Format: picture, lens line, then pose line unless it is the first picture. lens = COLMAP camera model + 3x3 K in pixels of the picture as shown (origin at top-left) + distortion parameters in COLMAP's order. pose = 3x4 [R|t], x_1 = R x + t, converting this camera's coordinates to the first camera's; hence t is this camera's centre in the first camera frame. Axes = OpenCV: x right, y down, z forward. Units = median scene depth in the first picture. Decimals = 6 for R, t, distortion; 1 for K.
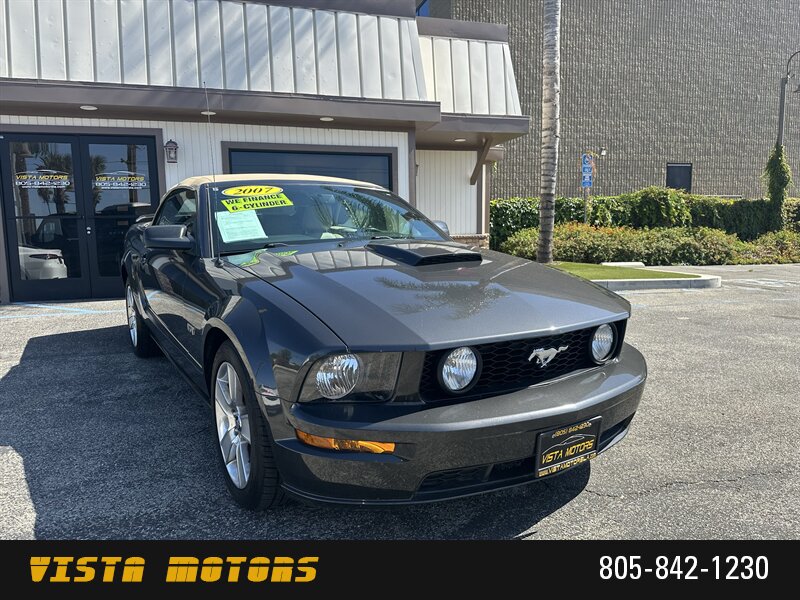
lens RADIAL K [[558.3, 0, 394.0], [0, 558.3, 304.0], [0, 0, 1]] dist [0.058803, -0.087036]
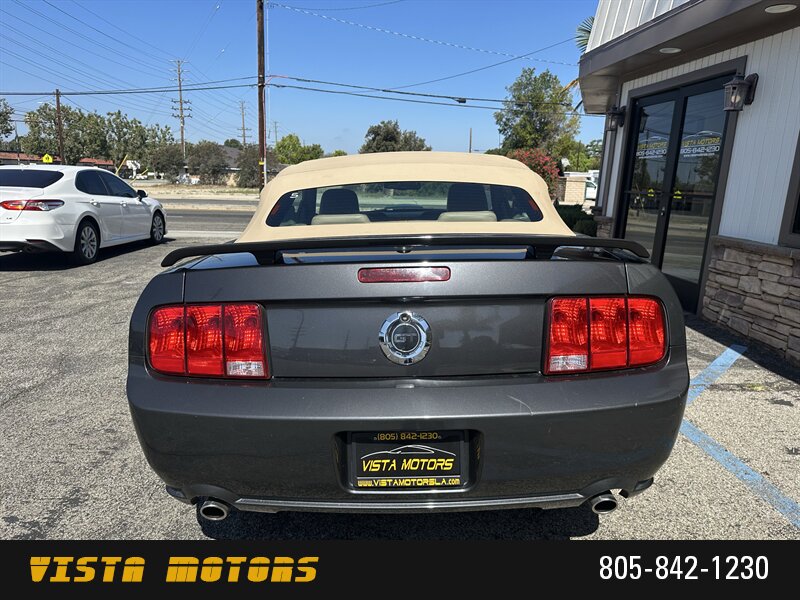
lens RADIAL K [[558.9, 0, 400.0], [0, 558.9, 300.0], [0, 0, 1]] dist [0.054223, -0.063377]
pose [[-0.204128, 0.218302, -0.954293, 0.272632], [-0.156226, 0.955061, 0.251895, -0.134267], [0.966398, 0.200504, -0.160851, 0.692331]]
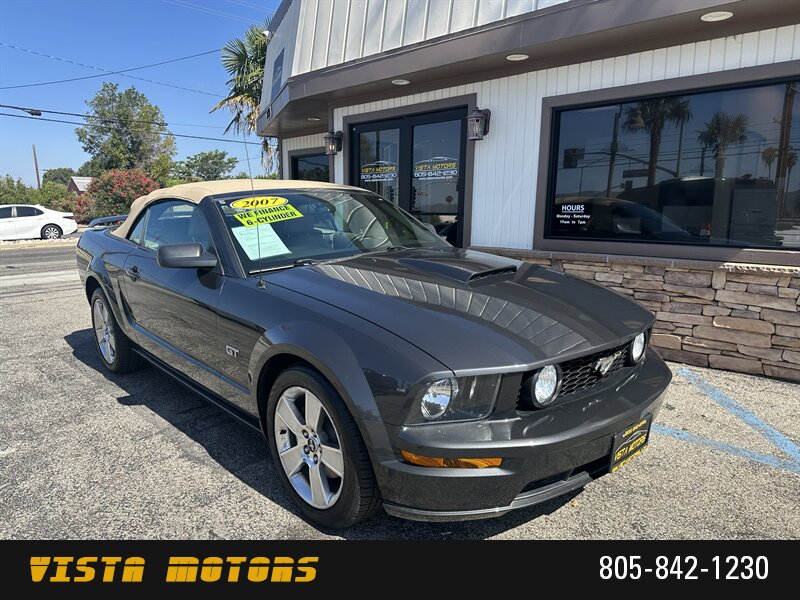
lens RADIAL K [[558.3, 0, 394.0], [0, 558.3, 304.0], [0, 0, 1]] dist [0.058803, -0.087036]
pose [[0.464232, 0.169890, -0.869268, 0.191186], [-0.121113, 0.984389, 0.127709, -0.108300], [0.877394, 0.045993, 0.477560, 0.503439]]
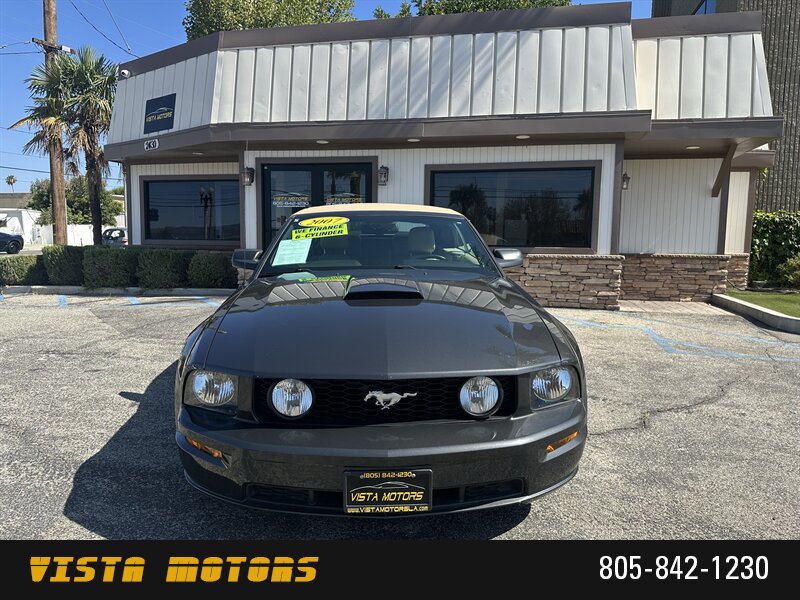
lens RADIAL K [[557.4, 0, 403.1], [0, 557.4, 297.0], [0, 0, 1]] dist [0.058867, -0.080306]
pose [[0.873753, 0.076707, -0.480283, 0.183624], [-0.087534, 0.996162, -0.000147, -0.023146], [0.478428, 0.042169, 0.877114, 0.024555]]
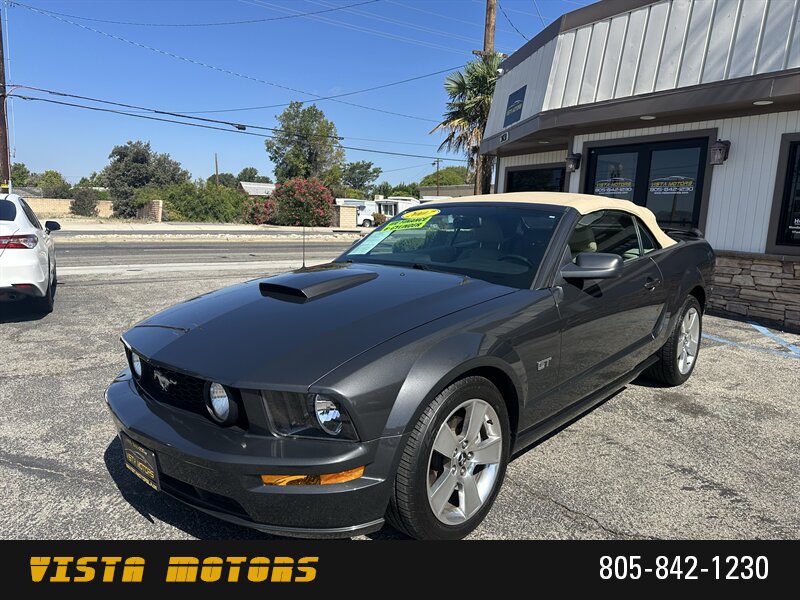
lens RADIAL K [[557.4, 0, 403.1], [0, 557.4, 297.0], [0, 0, 1]] dist [0.058867, -0.080306]
pose [[0.264658, 0.168146, -0.949570, 0.321215], [-0.163343, 0.978270, 0.127702, -0.067149], [0.950408, 0.121308, 0.286372, 0.253531]]
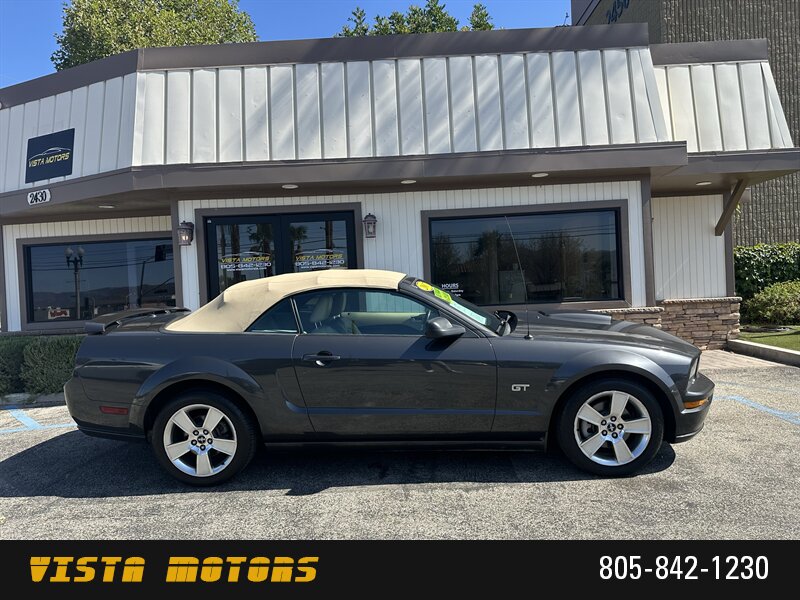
lens RADIAL K [[557.4, 0, 403.1], [0, 557.4, 297.0], [0, 0, 1]] dist [0.058867, -0.080306]
pose [[0.956406, -0.022318, -0.291186, -0.070743], [-0.004871, 0.995718, -0.092314, -0.062011], [0.291999, 0.089708, 0.952202, 0.139035]]
